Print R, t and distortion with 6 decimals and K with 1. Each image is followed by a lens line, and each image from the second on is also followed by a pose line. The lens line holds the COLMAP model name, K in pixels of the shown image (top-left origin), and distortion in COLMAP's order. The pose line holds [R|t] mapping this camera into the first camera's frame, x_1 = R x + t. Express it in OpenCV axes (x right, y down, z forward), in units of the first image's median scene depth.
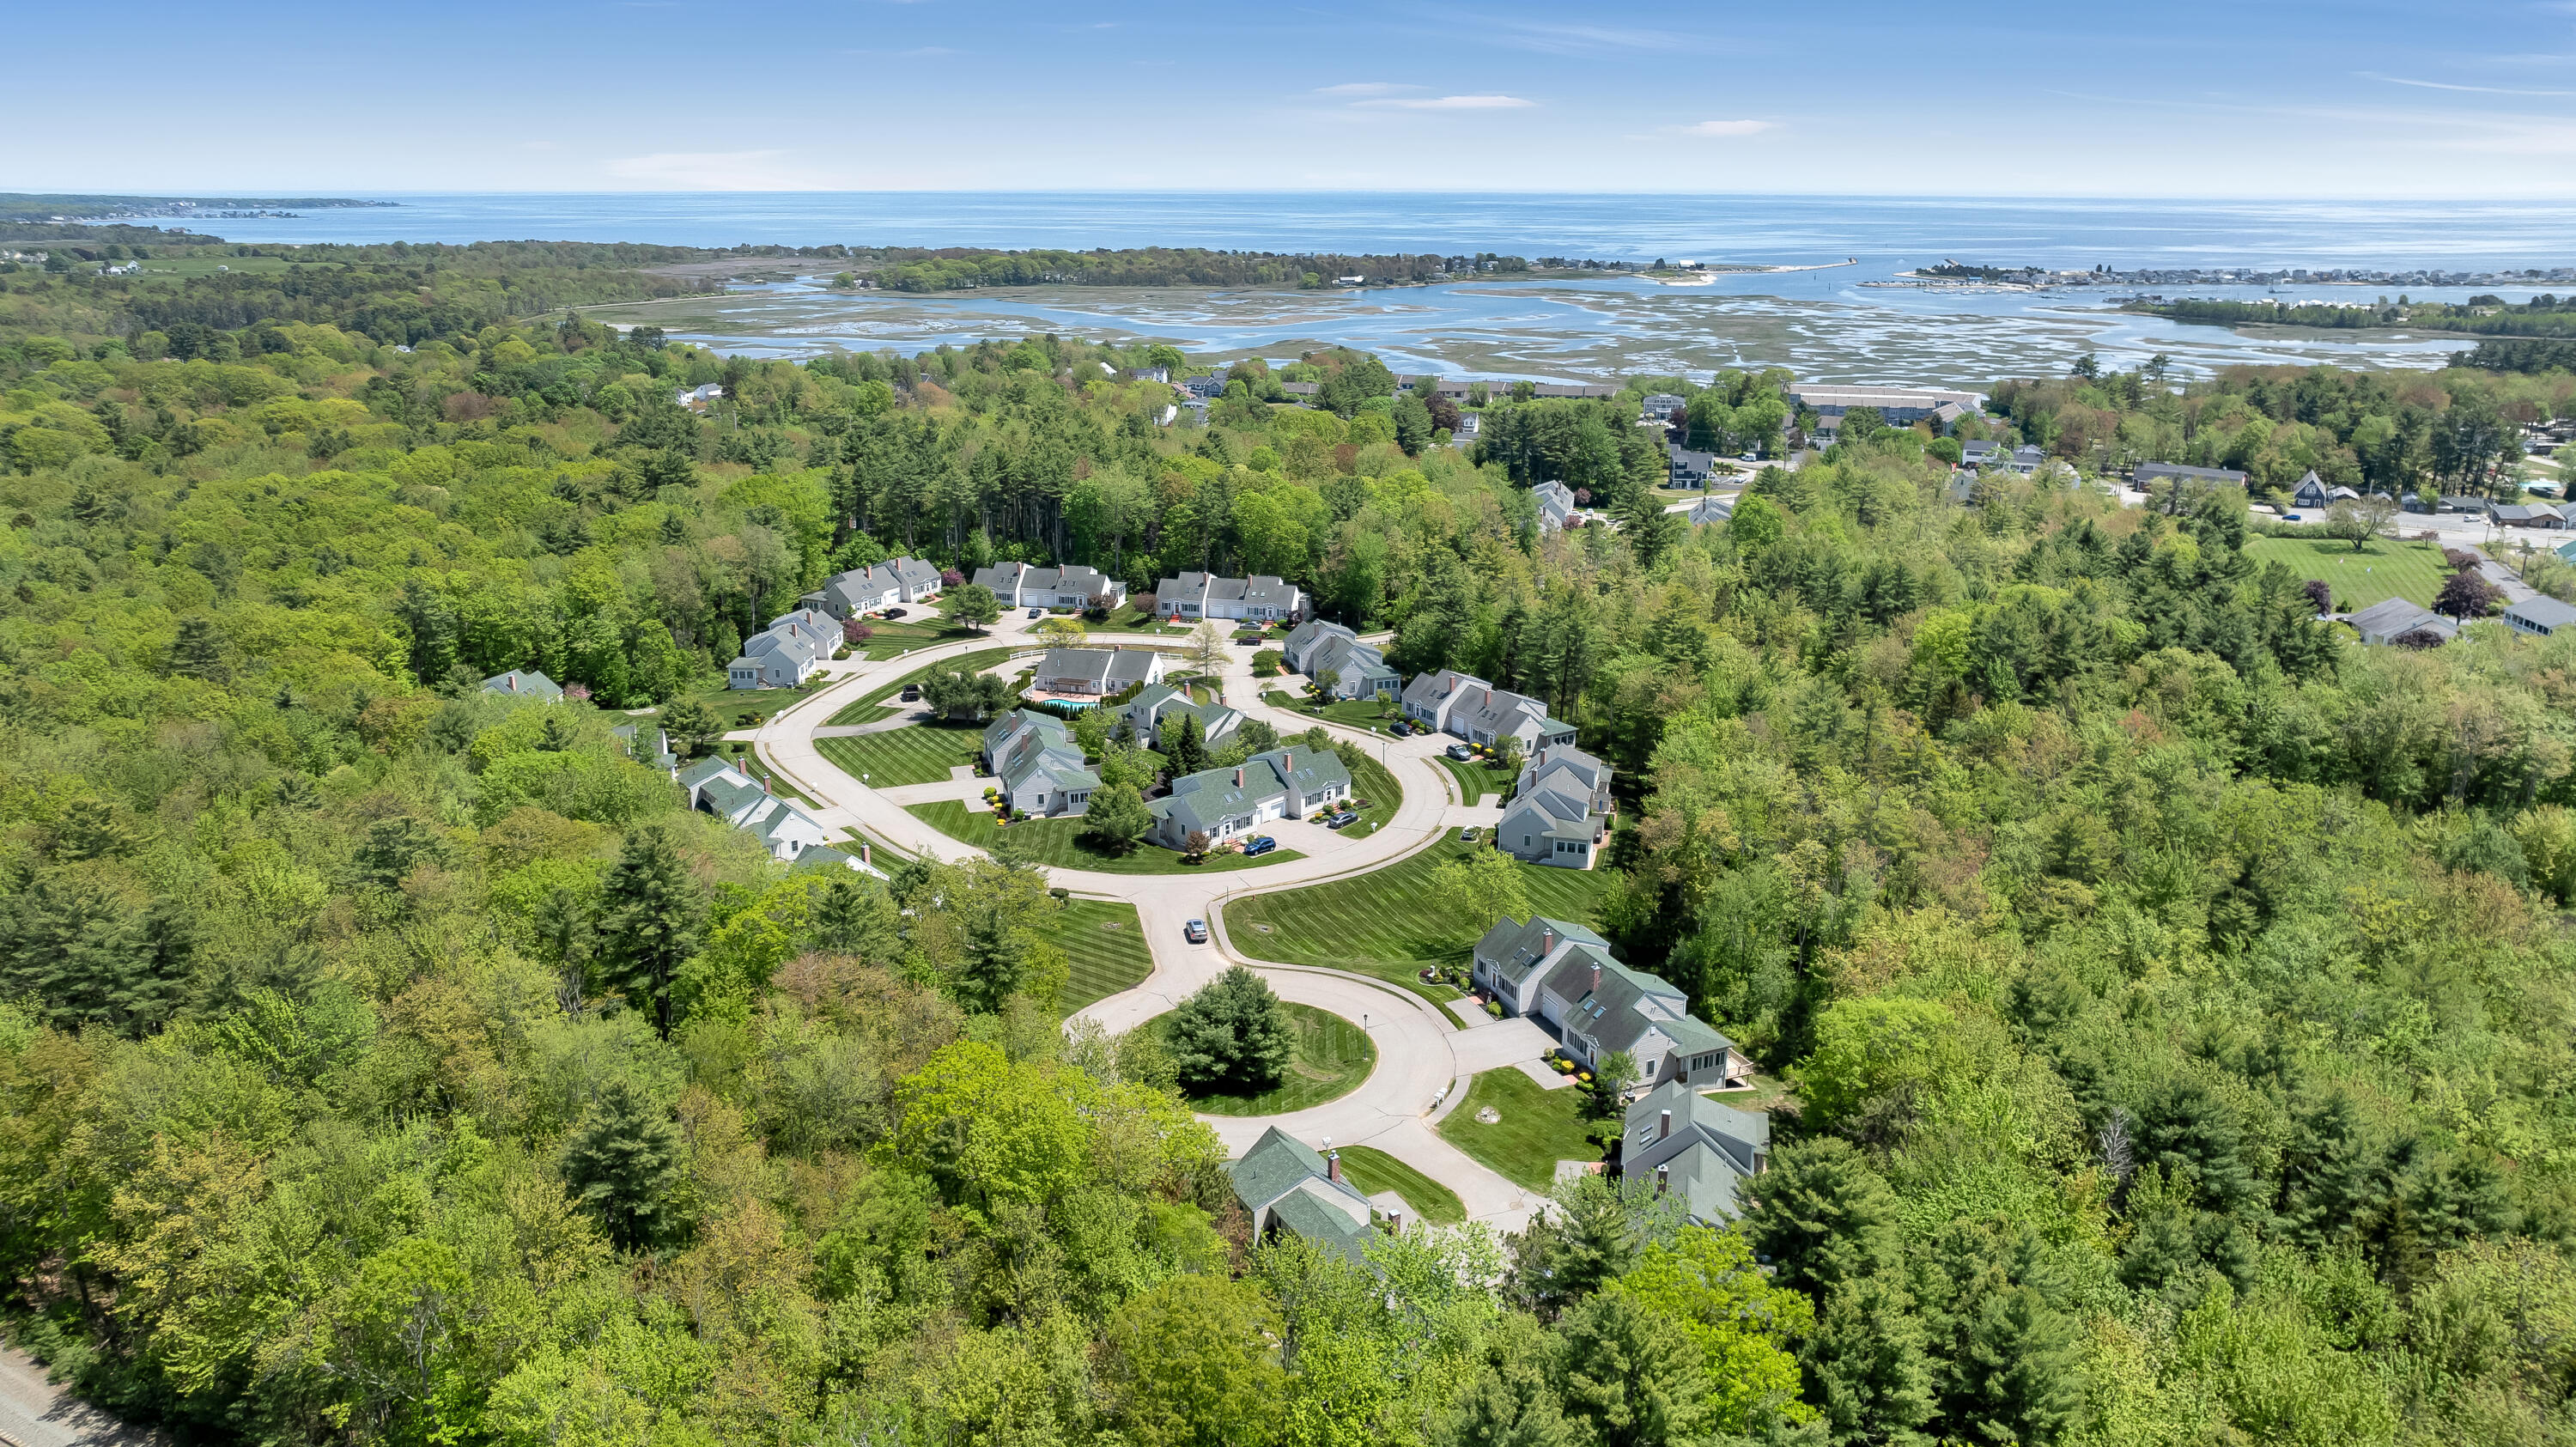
lens RADIAL K [[1805.3, 0, 1288.0], [0, 1805.3, 723.5], [0, 0, 1]] dist [-0.004549, -0.038776]
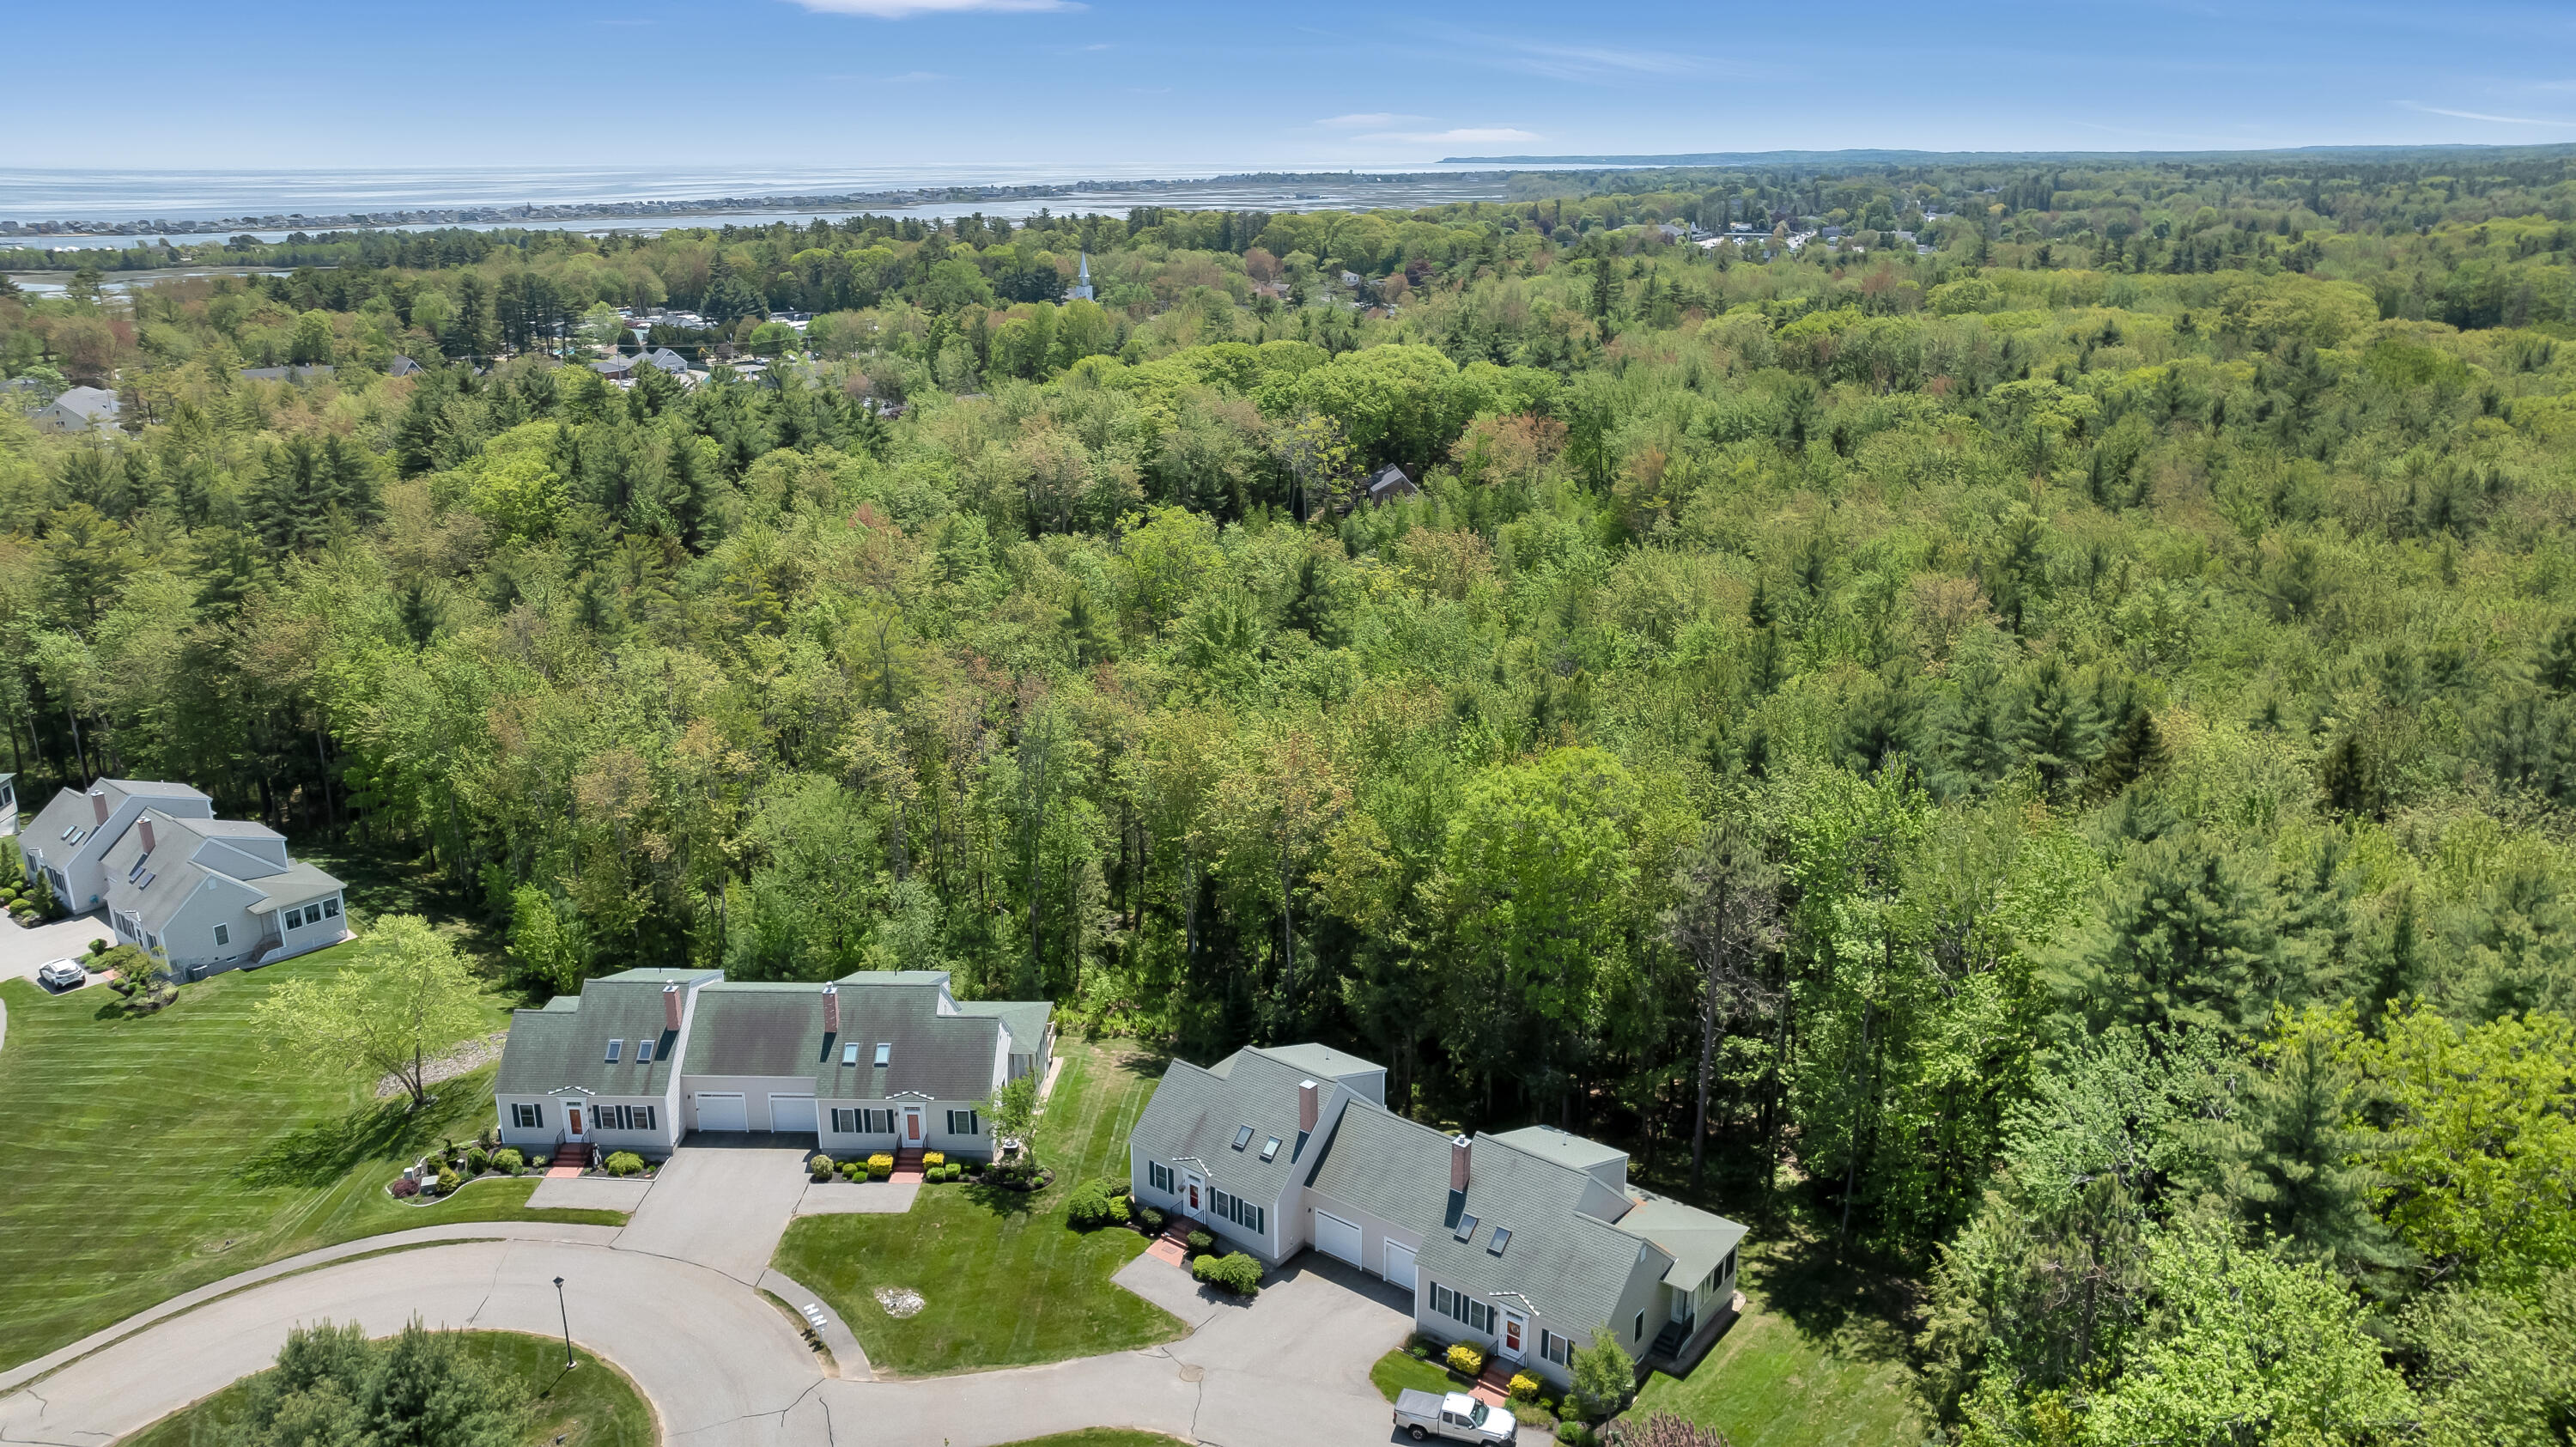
lens RADIAL K [[1807.4, 0, 1288.0], [0, 1807.4, 723.5], [0, 0, 1]] dist [-0.020267, -0.000606]
pose [[0.415999, -0.273063, 0.867399, -0.171368], [0.261319, 0.949516, 0.173587, -0.005277], [-0.871009, 0.154456, 0.466355, 0.415735]]
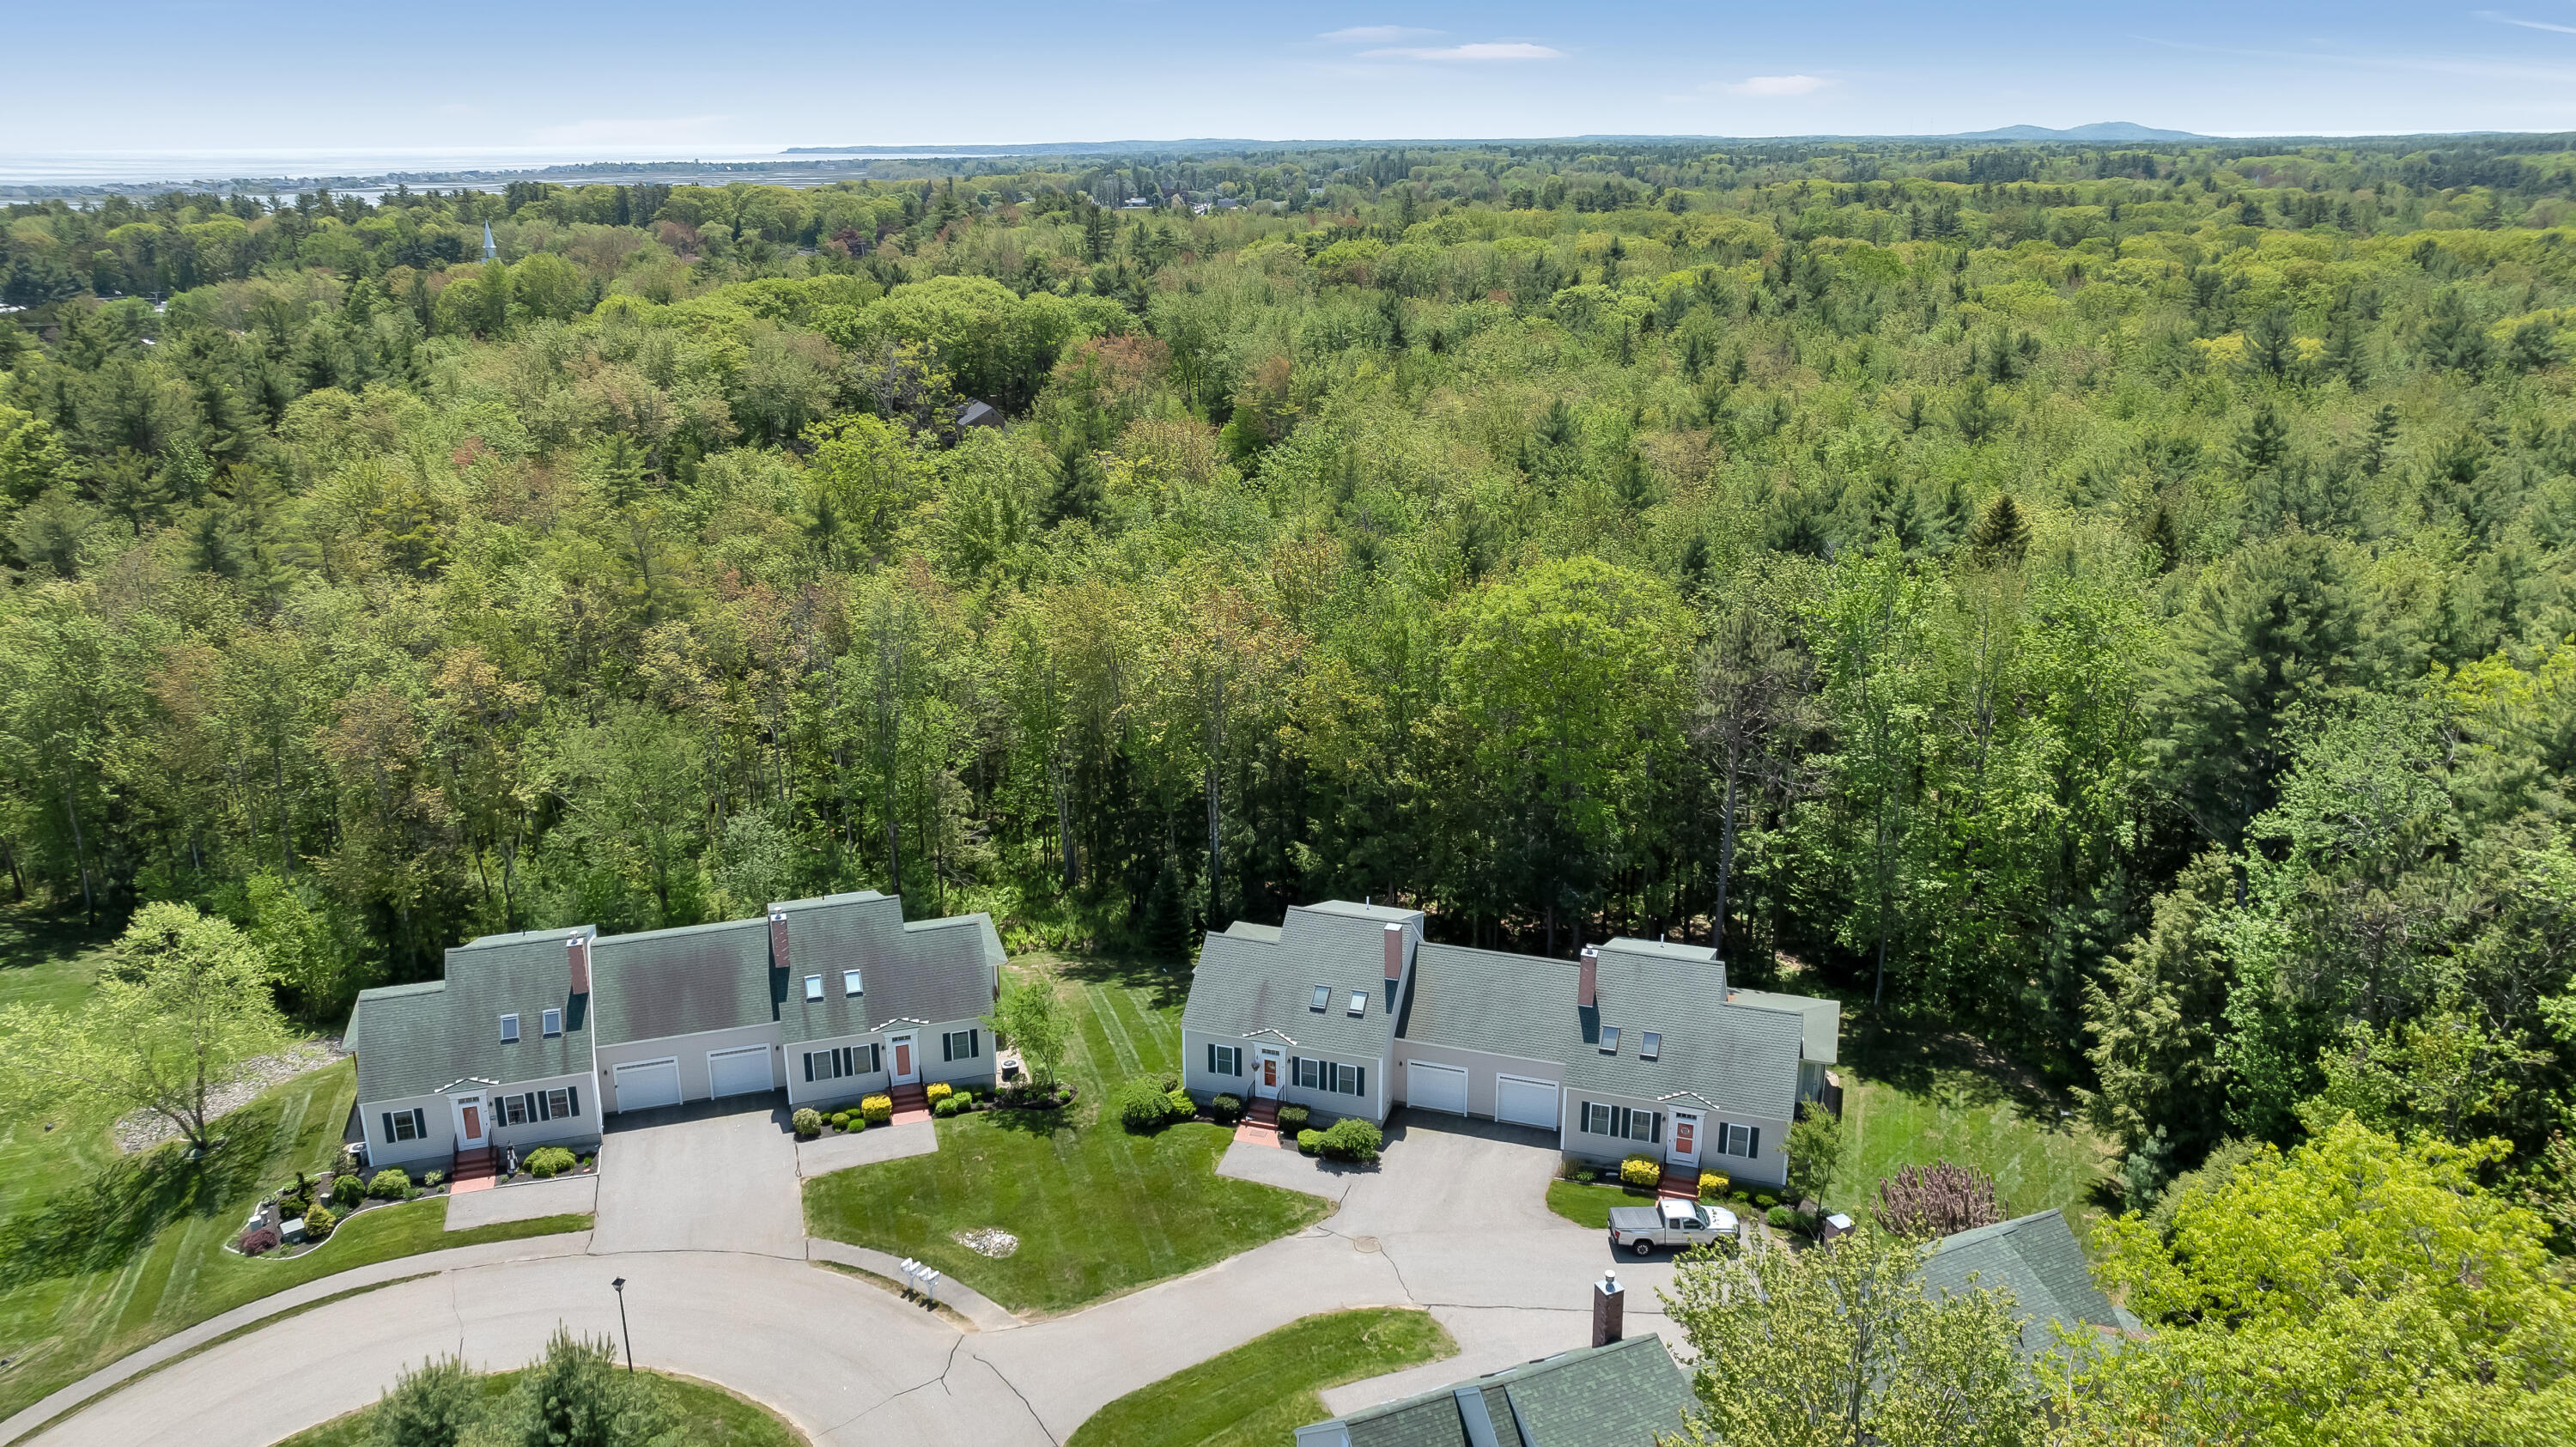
lens RADIAL K [[1807.4, 0, 1288.0], [0, 1807.4, 723.5], [0, 0, 1]] dist [-0.020267, -0.000606]
pose [[0.086848, -0.303350, 0.948913, -0.182801], [0.284987, 0.920271, 0.268110, -0.002460], [-0.954589, 0.247144, 0.166374, 0.545635]]
